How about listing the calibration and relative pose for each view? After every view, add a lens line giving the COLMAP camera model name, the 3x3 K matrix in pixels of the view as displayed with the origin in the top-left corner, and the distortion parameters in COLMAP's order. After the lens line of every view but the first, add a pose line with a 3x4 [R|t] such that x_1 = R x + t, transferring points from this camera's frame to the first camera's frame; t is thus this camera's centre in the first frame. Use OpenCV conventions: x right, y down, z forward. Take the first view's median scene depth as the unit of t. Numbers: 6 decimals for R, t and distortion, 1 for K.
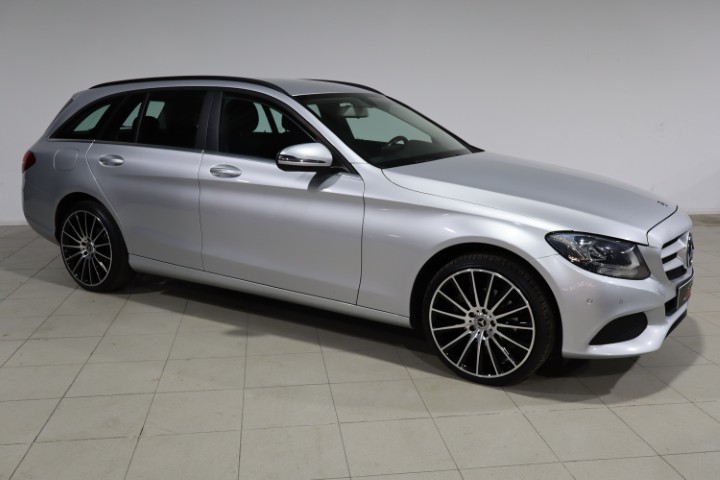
lens RADIAL K [[717.4, 0, 360.0], [0, 717.4, 240.0], [0, 0, 1]] dist [0.008926, 0.002238]
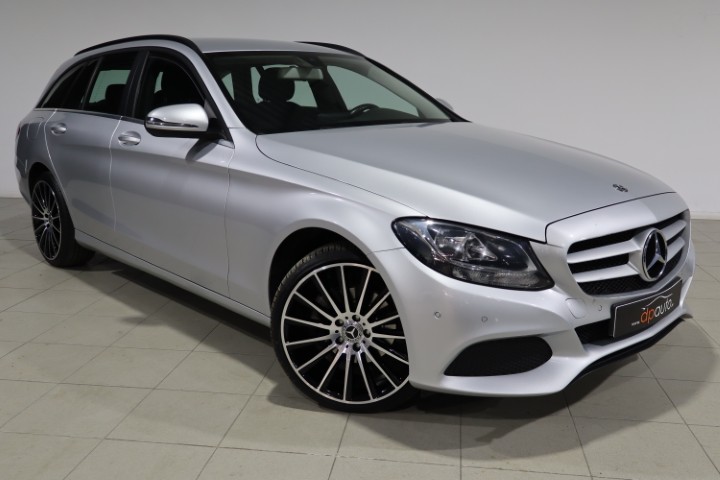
lens RADIAL K [[718.2, 0, 360.0], [0, 718.2, 240.0], [0, 0, 1]] dist [-0.002089, 0.001423]
pose [[0.958679, 0.049885, -0.280083, 0.373113], [-0.046692, 0.998746, 0.018066, 0.000417], [0.280633, -0.004241, 0.959806, 0.246435]]
